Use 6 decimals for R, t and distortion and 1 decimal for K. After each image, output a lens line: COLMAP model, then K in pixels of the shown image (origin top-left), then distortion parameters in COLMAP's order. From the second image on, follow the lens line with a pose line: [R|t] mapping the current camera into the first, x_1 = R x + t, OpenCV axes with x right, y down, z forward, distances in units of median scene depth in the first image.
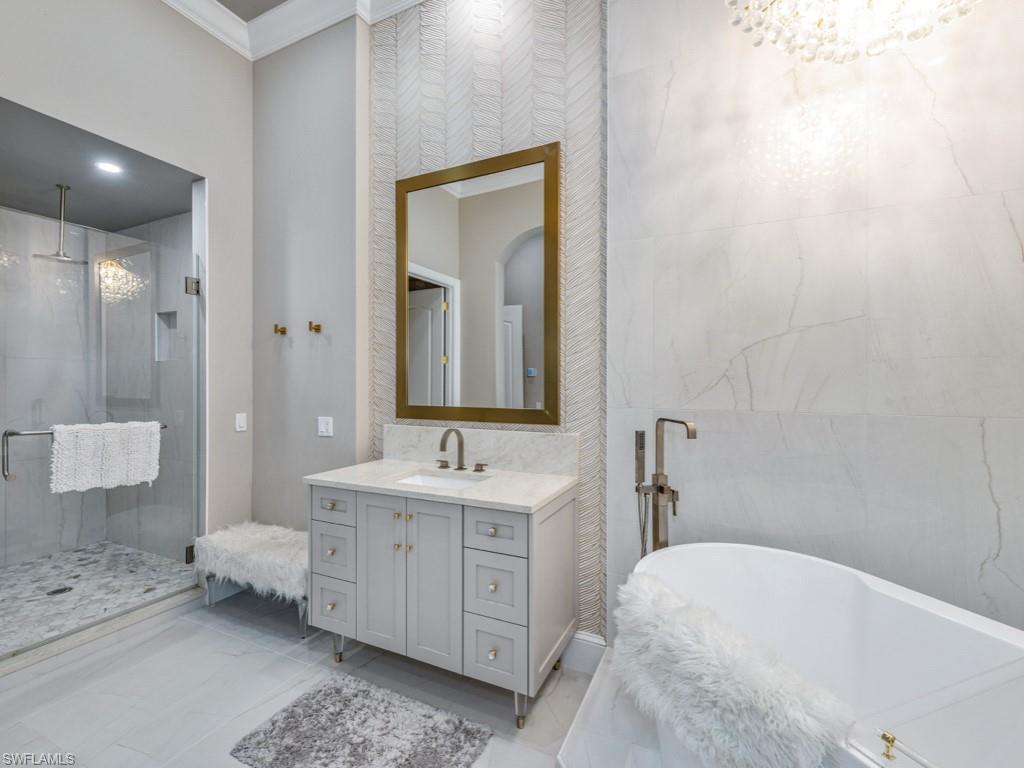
lens RADIAL K [[462.3, 0, 510.6], [0, 462.3, 380.7], [0, 0, 1]] dist [0.001703, 0.001313]
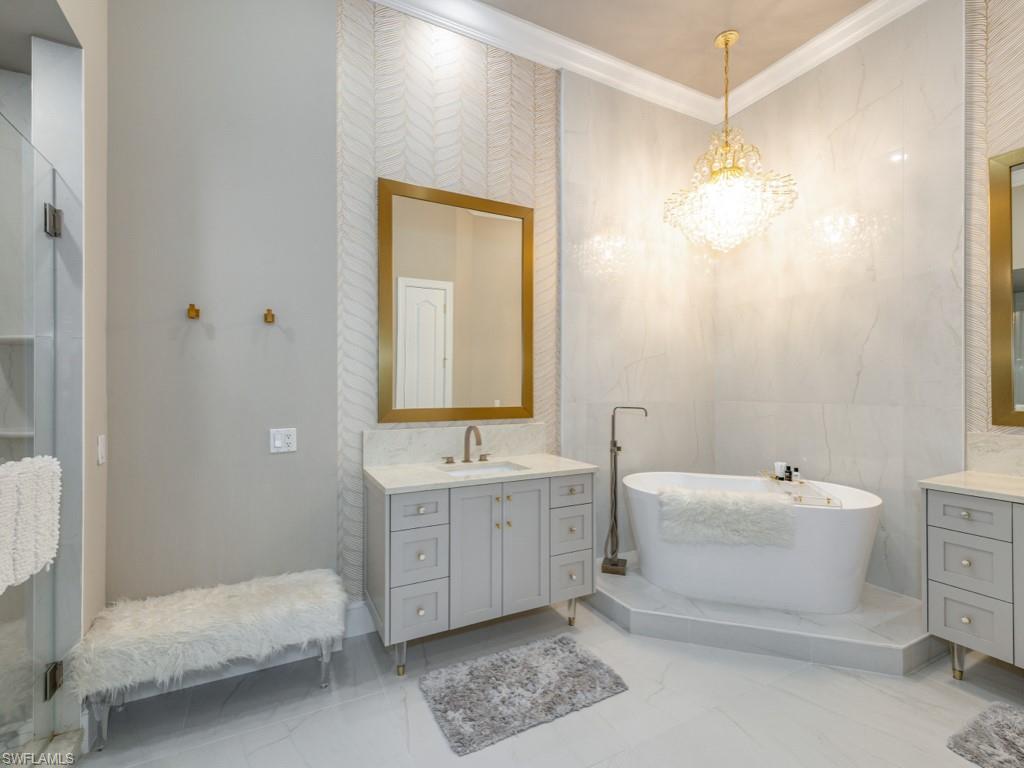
lens RADIAL K [[462.3, 0, 510.0], [0, 462.3, 385.2], [0, 0, 1]] dist [0.001703, 0.001313]
pose [[0.597805, 0.001679, 0.801640, -0.970525], [-0.000916, 0.999999, -0.001412, 0.003130], [-0.801641, 0.000110, 0.597806, 0.228707]]
